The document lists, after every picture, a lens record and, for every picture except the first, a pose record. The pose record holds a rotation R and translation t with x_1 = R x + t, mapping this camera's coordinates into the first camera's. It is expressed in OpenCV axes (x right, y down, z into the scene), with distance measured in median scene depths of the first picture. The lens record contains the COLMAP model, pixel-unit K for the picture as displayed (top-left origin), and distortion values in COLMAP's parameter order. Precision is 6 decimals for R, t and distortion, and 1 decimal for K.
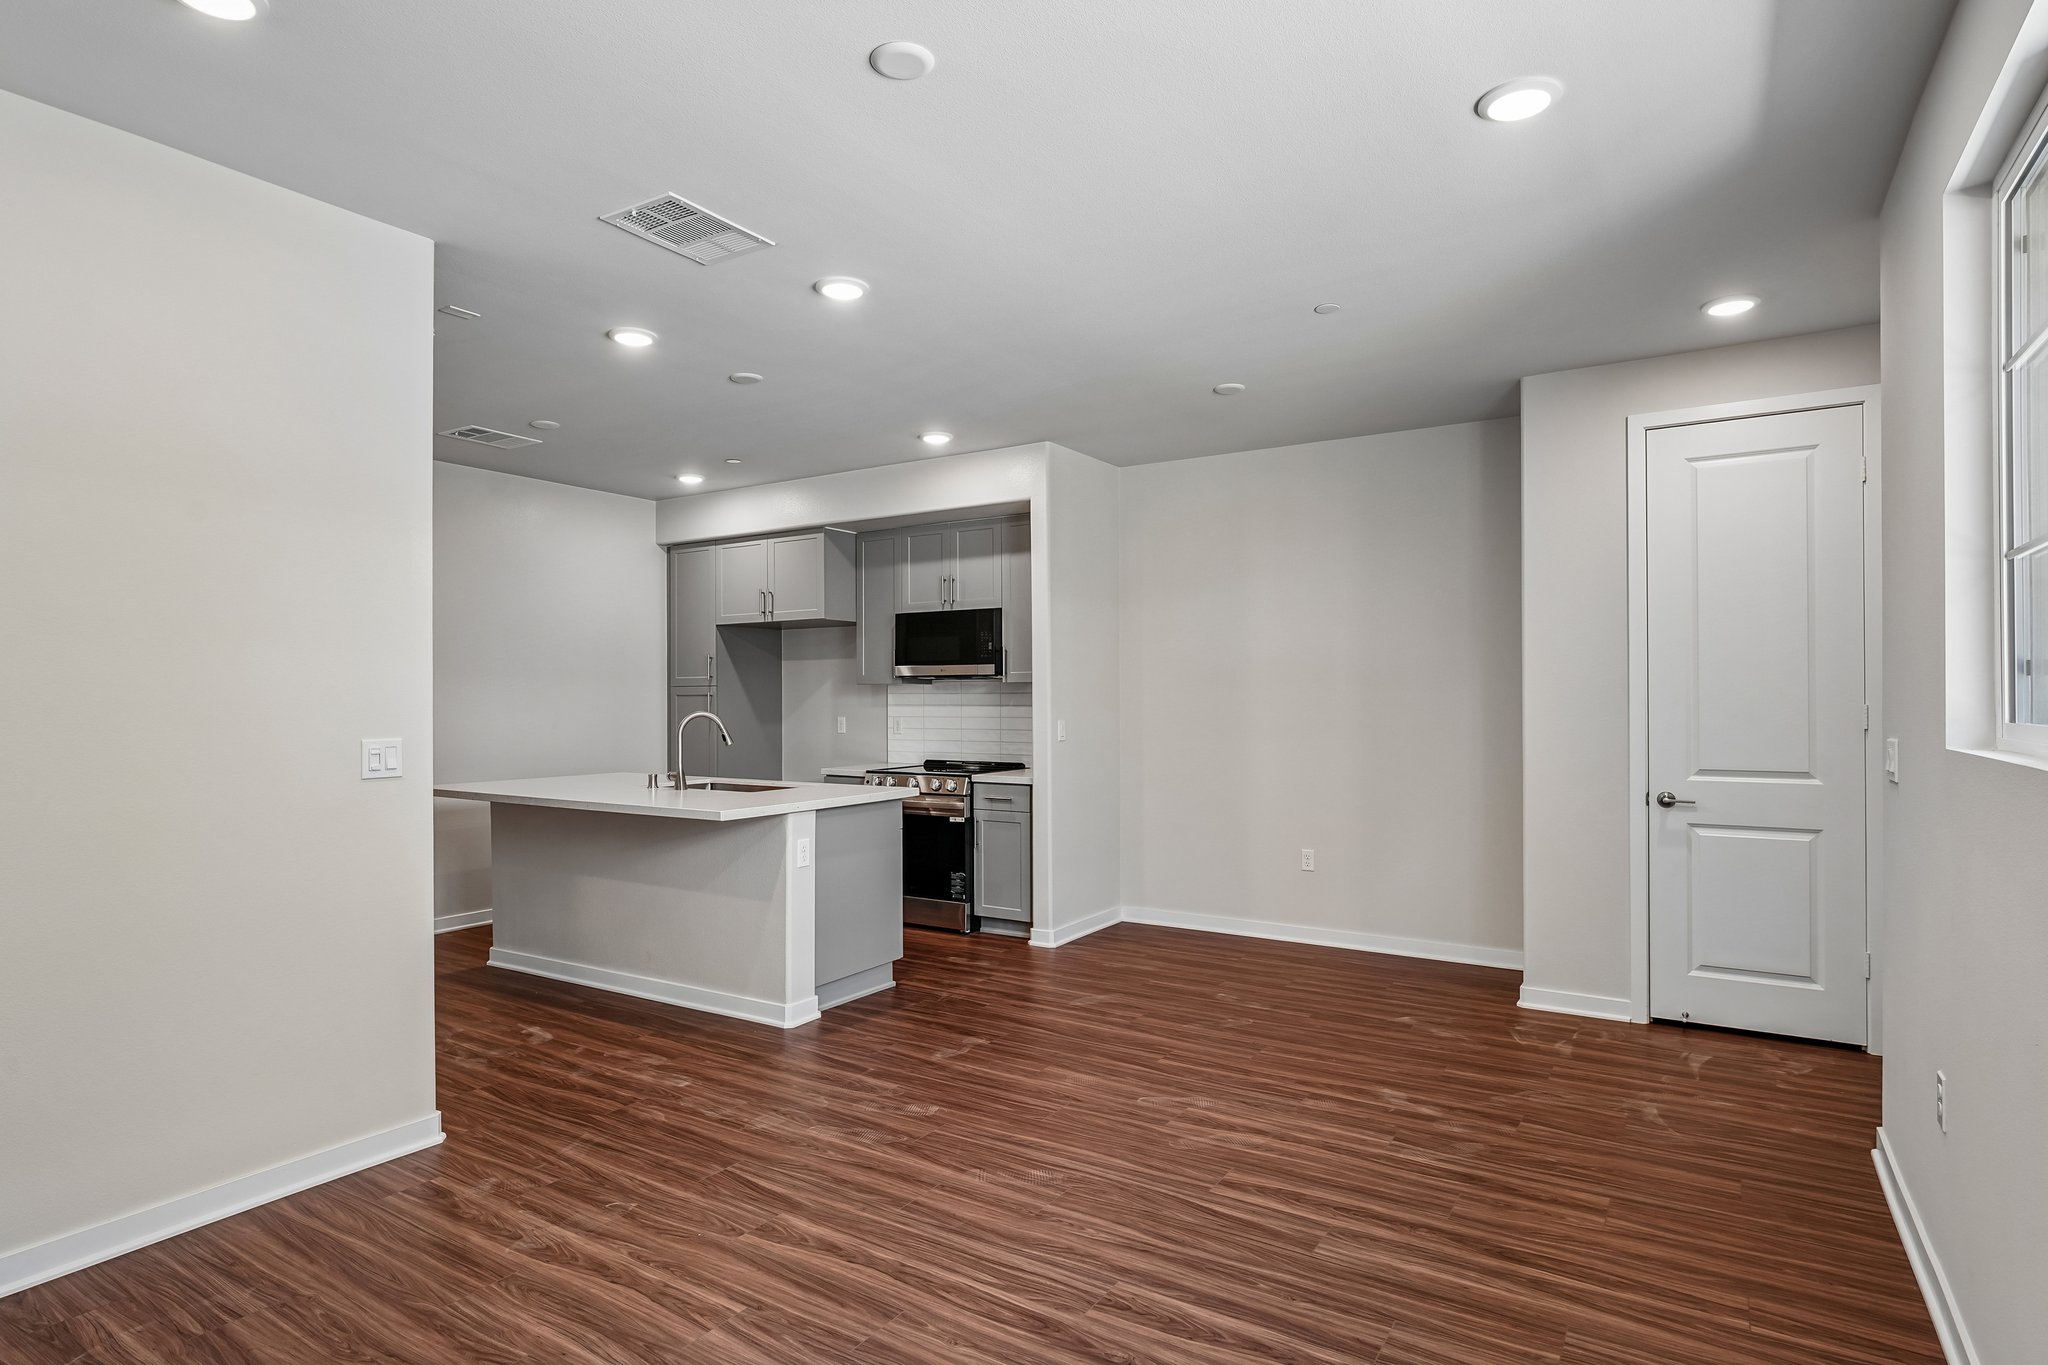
lens RADIAL K [[1078.4, 0, 1018.9], [0, 1078.4, 692.9], [0, 0, 1]] dist [-0.000759, -0.001789]
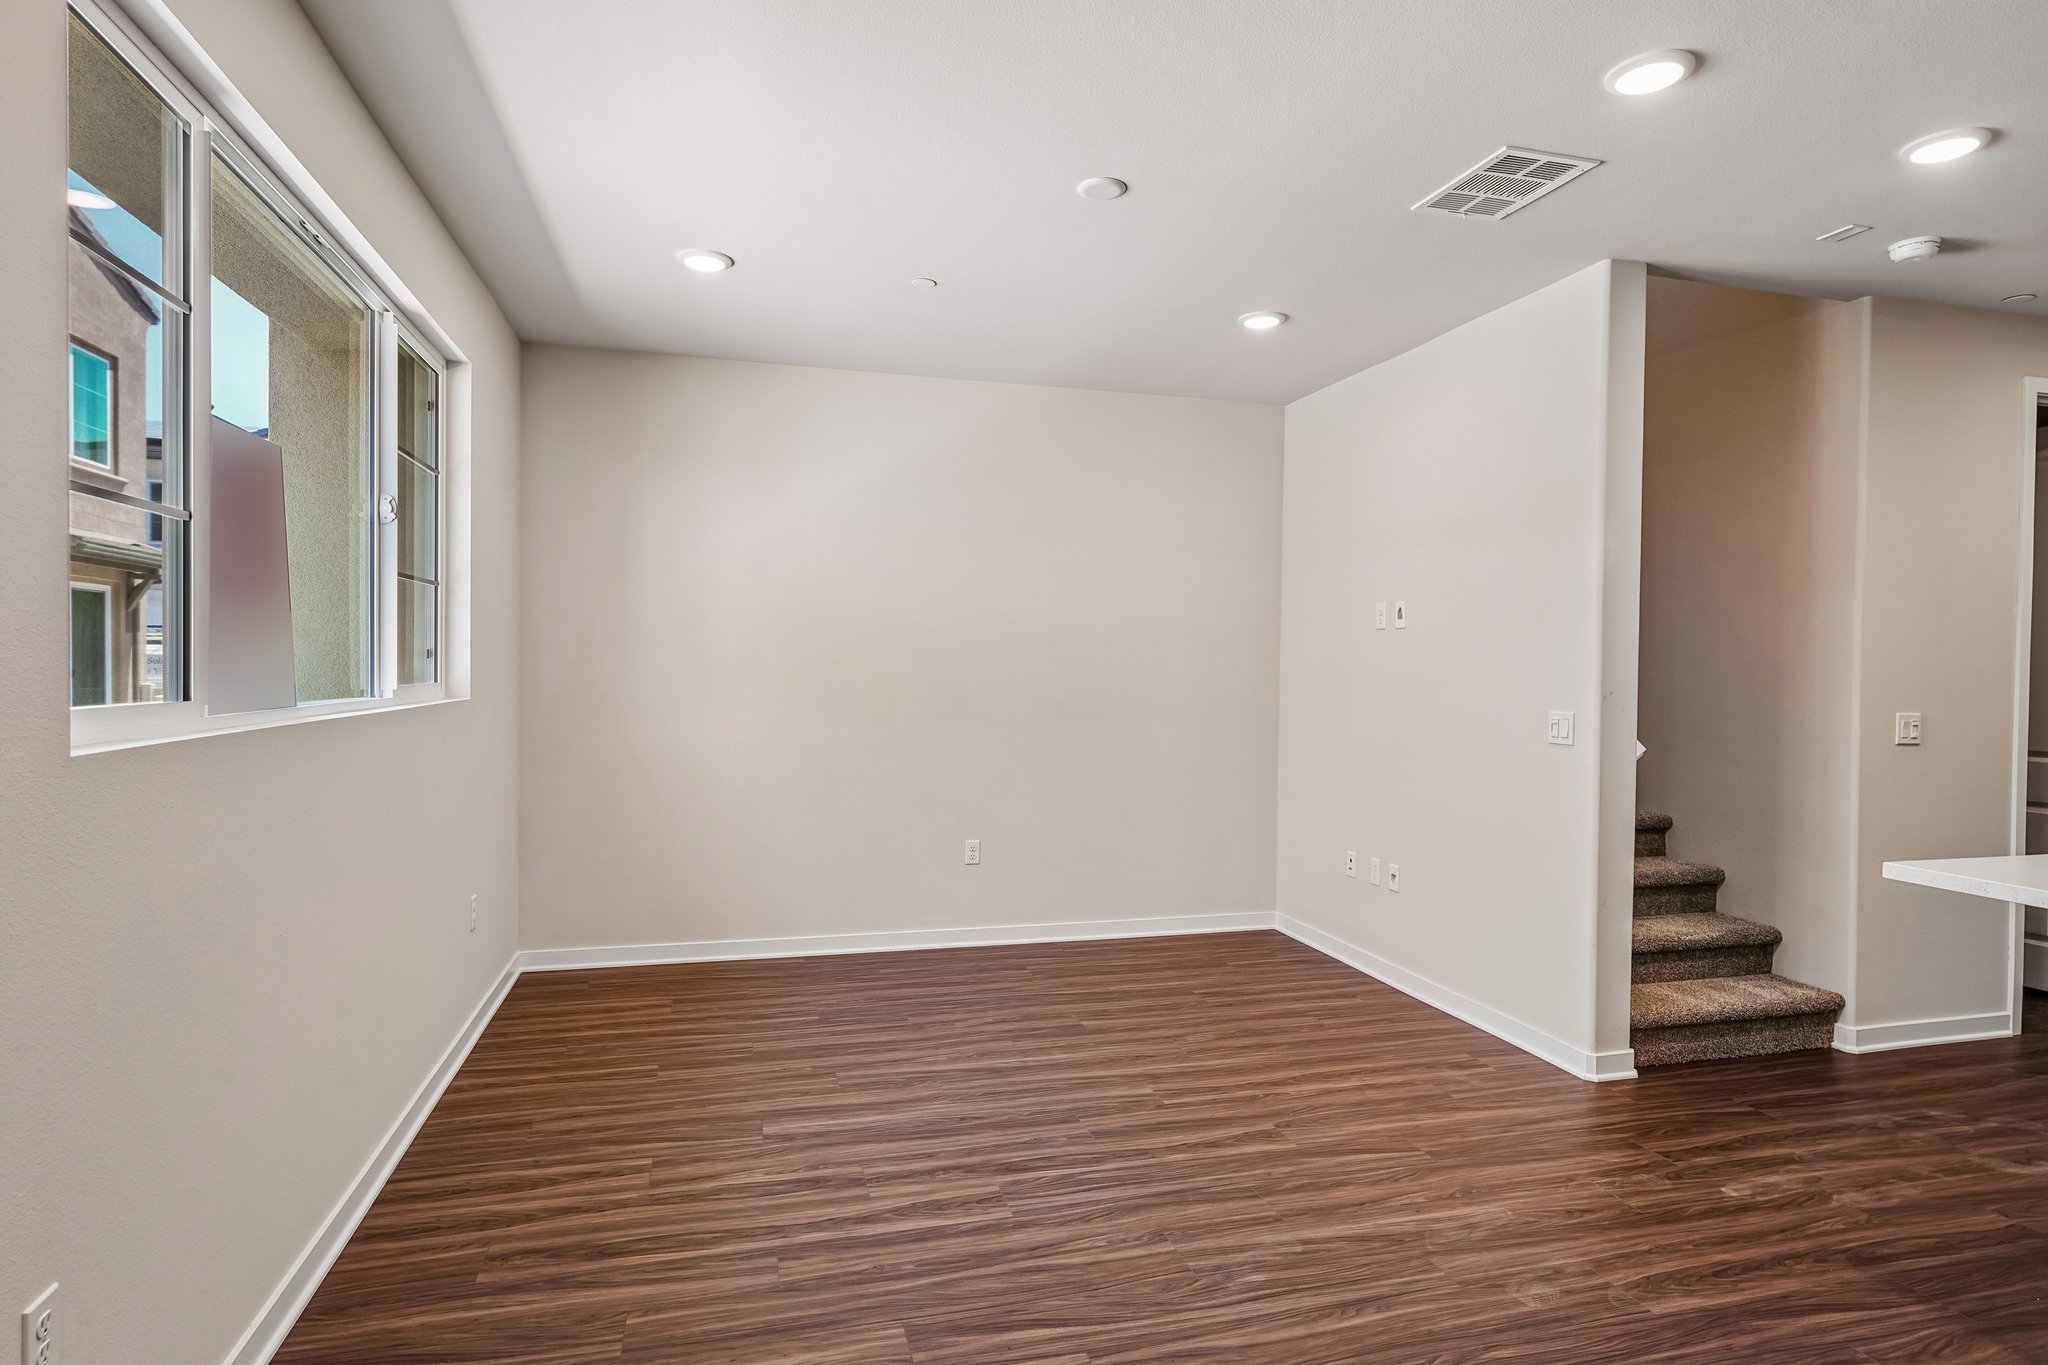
lens RADIAL K [[1078.4, 0, 1015.4], [0, 1078.4, 680.8], [0, 0, 1]] dist [-0.000759, -0.001789]
pose [[-0.671471, 0.006485, -0.741002, 0.676417], [-0.006081, 0.999880, 0.014261, -0.004095], [0.741006, 0.014082, -0.671351, 1.309958]]
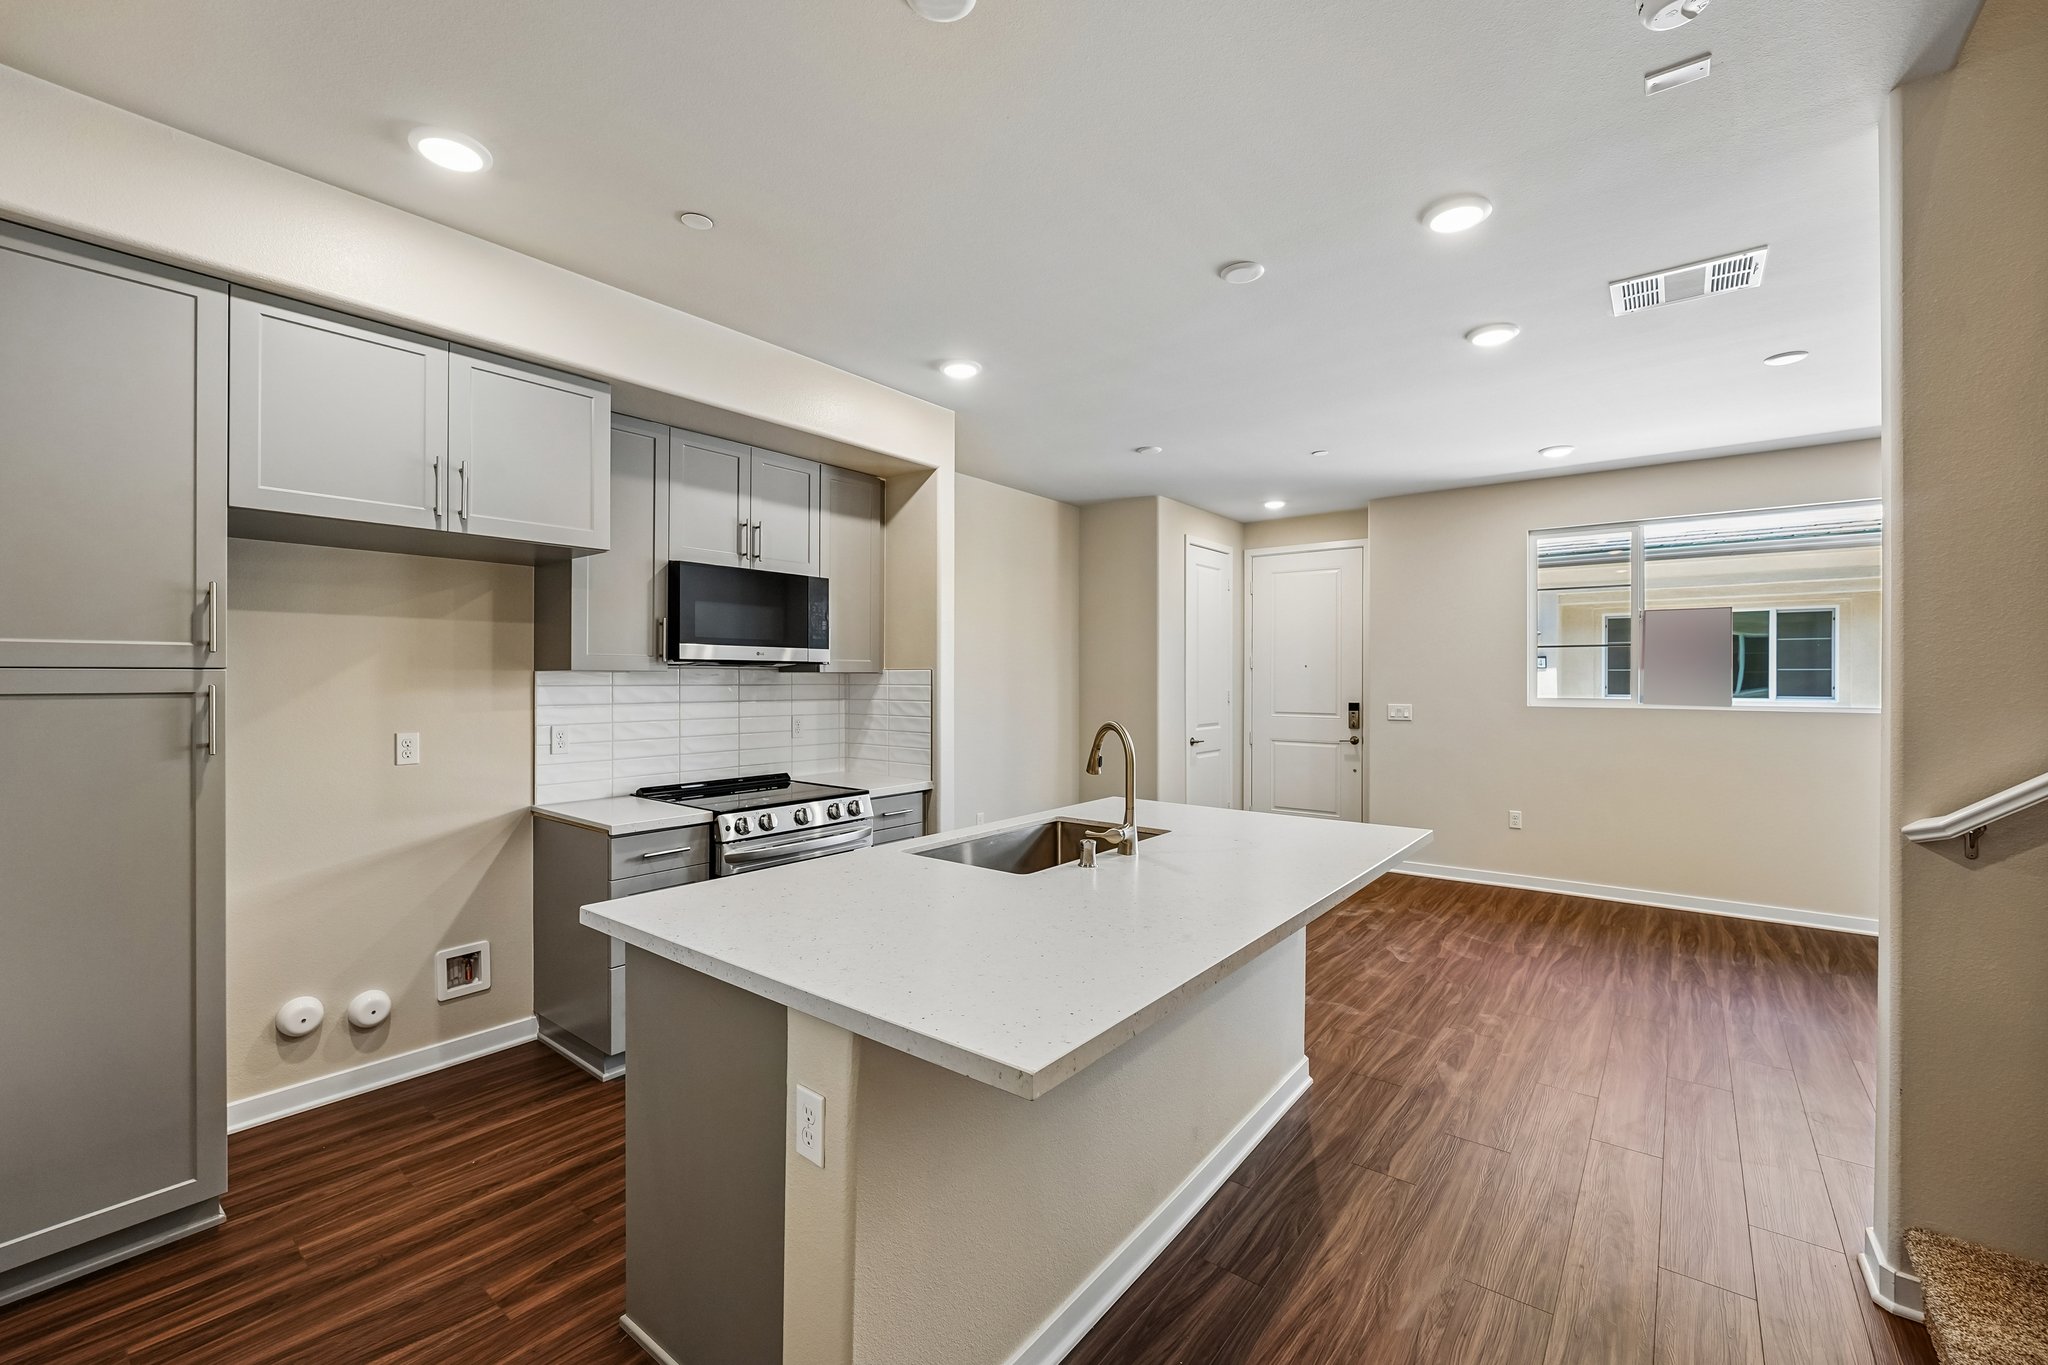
lens RADIAL K [[843.8, 0, 1018.9], [0, 843.8, 674.8], [0, 0, 1]] dist [-0.004719, -0.000308]
pose [[0.097135, 0.004584, 0.995261, -1.231251], [-0.008148, 0.999960, -0.003811, -0.012563], [-0.995238, -0.007739, 0.097168, 1.584456]]
